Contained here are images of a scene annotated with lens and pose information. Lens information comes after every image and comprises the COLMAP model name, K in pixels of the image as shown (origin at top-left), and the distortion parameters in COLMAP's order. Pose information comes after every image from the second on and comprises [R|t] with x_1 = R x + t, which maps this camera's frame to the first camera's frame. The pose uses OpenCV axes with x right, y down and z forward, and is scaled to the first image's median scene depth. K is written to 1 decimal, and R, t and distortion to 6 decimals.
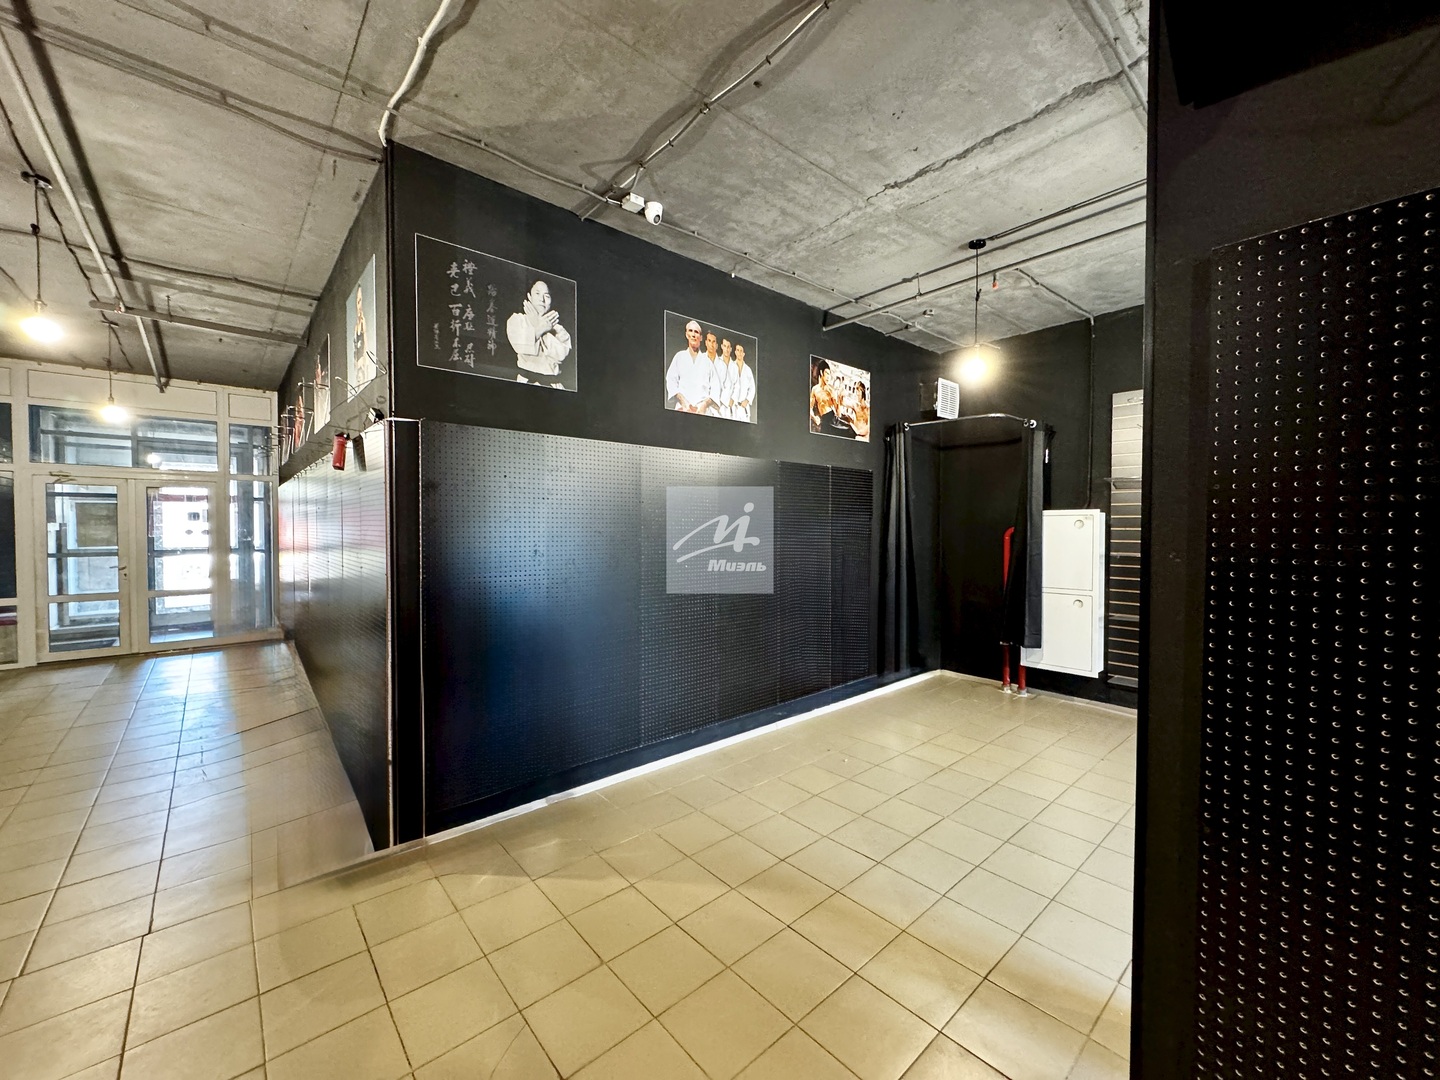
lens RADIAL K [[574.7, 0, 720.0], [0, 574.7, 540.7], [0, 0, 1]] dist [-0.004579, 0.000826]
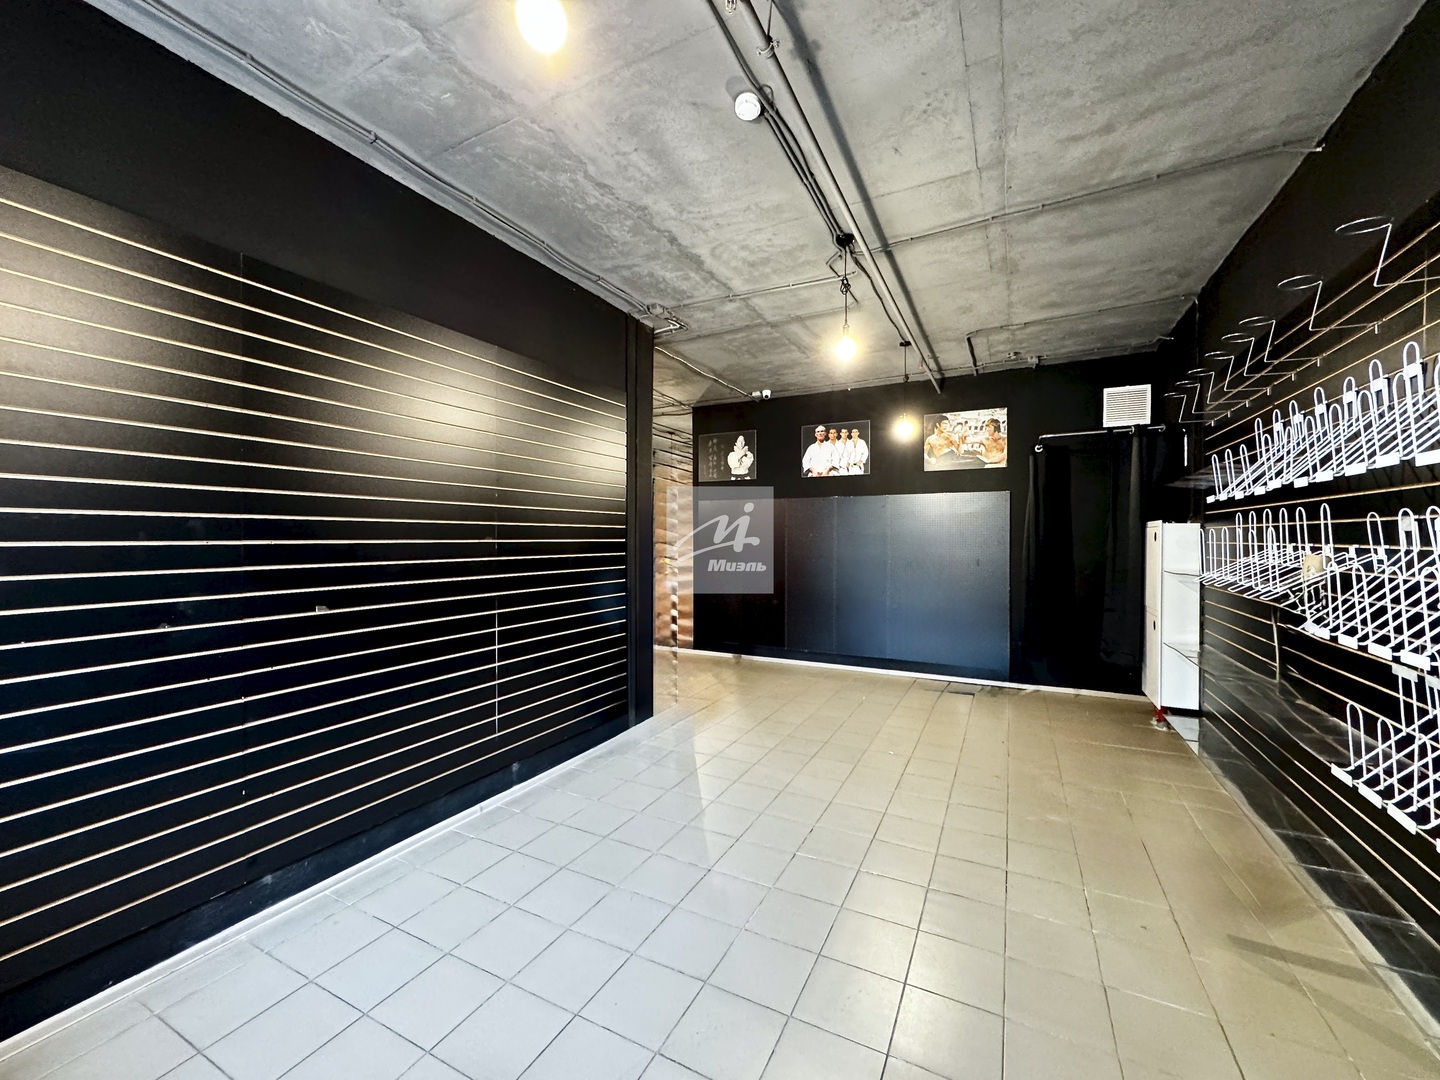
lens RADIAL K [[574.7, 0, 720.3], [0, 574.7, 537.3], [0, 0, 1]] dist [-0.004579, 0.000826]
pose [[0.368259, -0.001121, -0.929723, 1.487624], [-0.023356, 0.999673, -0.010456, -0.003580], [0.929430, 0.025565, 0.368112, 0.043891]]
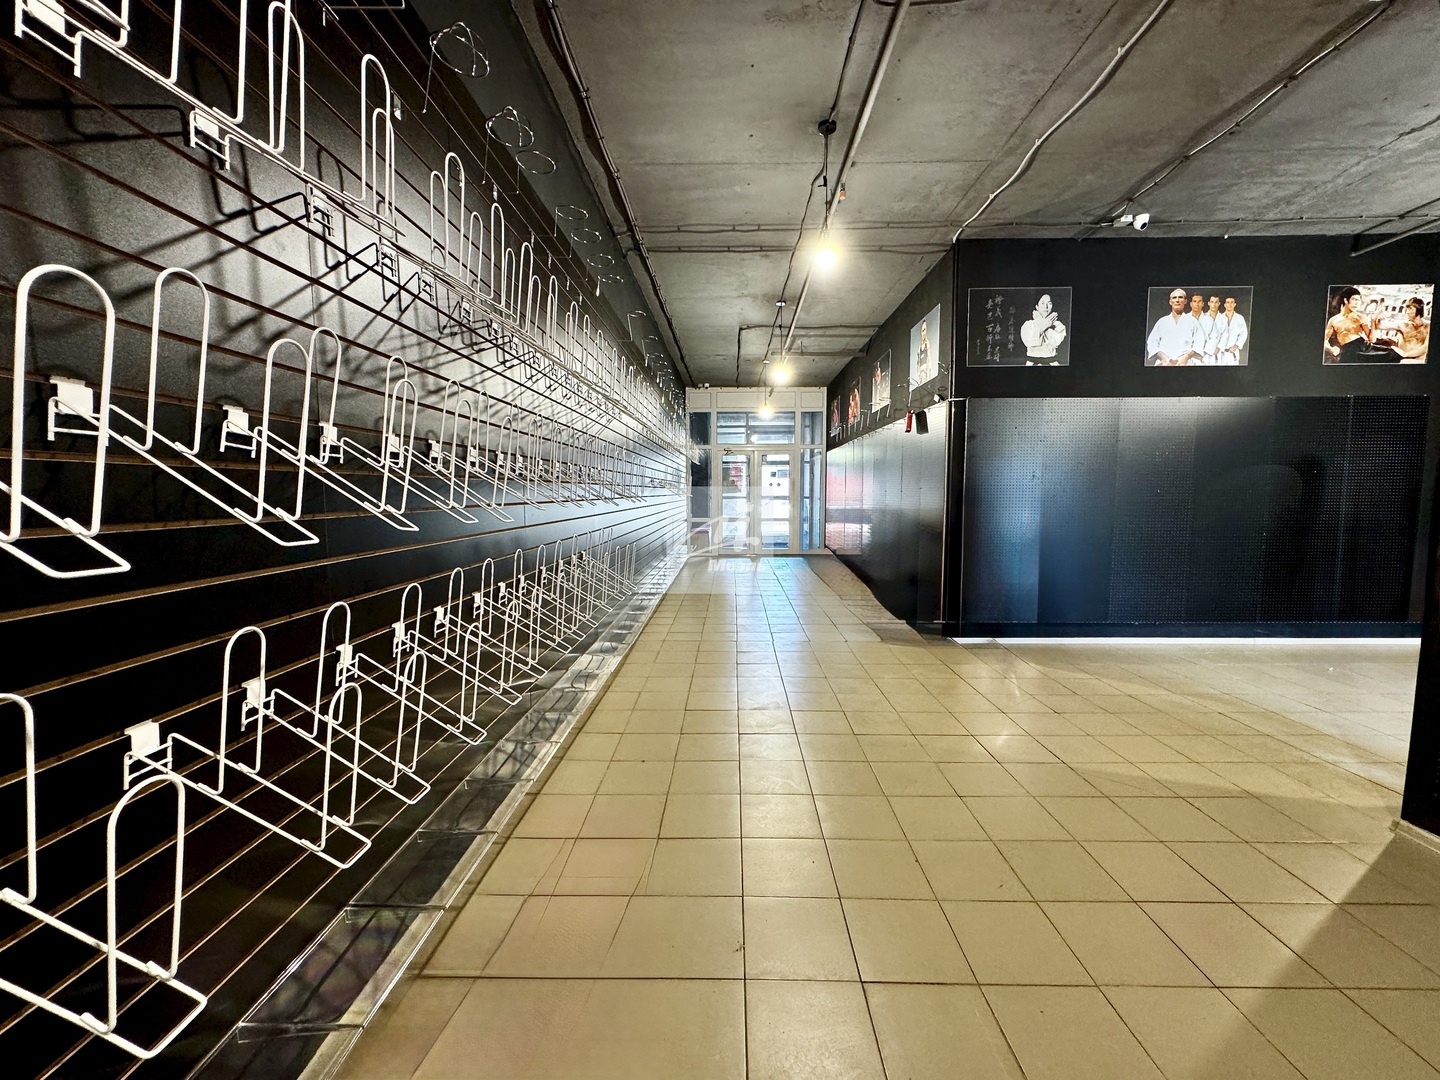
lens RADIAL K [[574.7, 0, 718.2], [0, 574.7, 540.2], [0, 0, 1]] dist [-0.004579, 0.000826]
pose [[0.735778, 0.052096, -0.675216, 0.082021], [-0.012146, 0.997892, 0.063757, 0.081622], [0.677113, -0.038710, 0.734860, -0.559733]]
